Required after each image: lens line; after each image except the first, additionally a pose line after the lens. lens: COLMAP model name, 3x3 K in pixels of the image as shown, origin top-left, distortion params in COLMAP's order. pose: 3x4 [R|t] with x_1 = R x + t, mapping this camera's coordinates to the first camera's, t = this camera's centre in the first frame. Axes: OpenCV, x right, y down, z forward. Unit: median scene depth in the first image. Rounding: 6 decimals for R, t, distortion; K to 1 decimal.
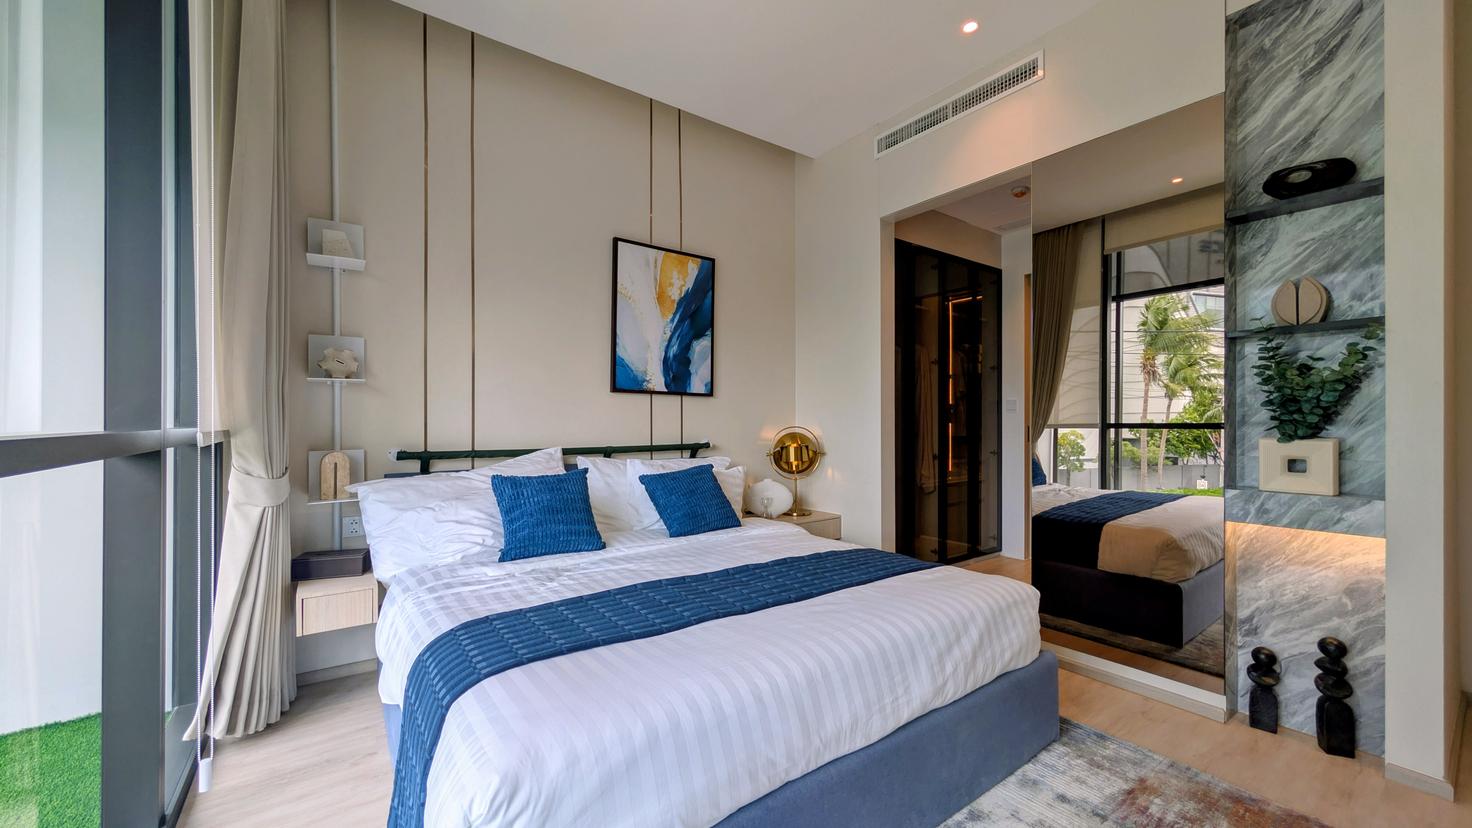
lens RADIAL K [[572.3, 0, 736.0], [0, 572.3, 414.0], [0, 0, 1]] dist [0.000193, 0.000341]
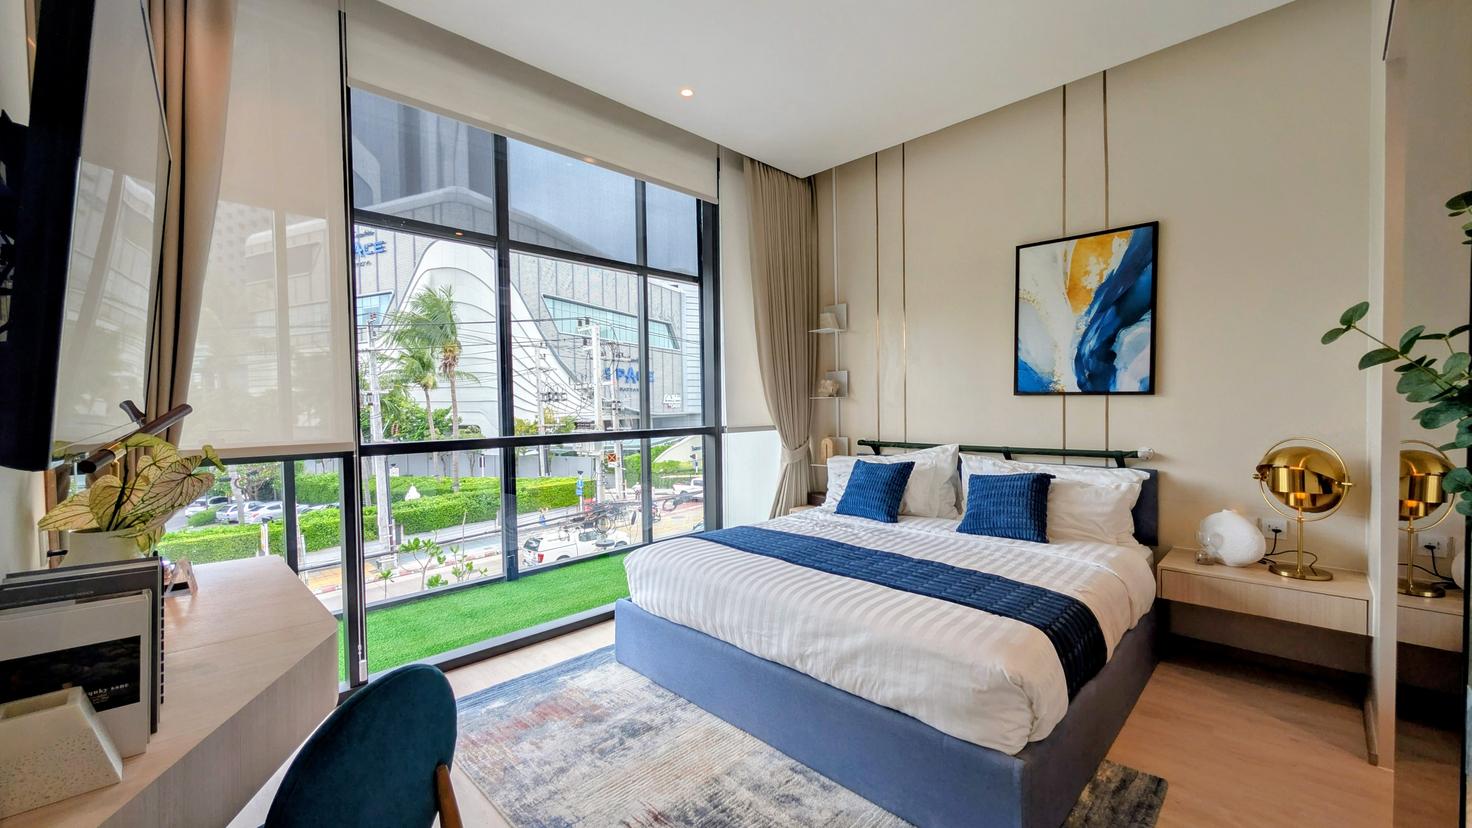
lens RADIAL K [[572.3, 0, 736.0], [0, 572.3, 414.0], [0, 0, 1]] dist [0.000193, 0.000341]
pose [[0.167846, 0.015600, -0.985690, 0.685989], [0.020485, 0.999604, 0.019309, -0.032480], [0.985600, -0.023433, 0.167460, 0.296520]]
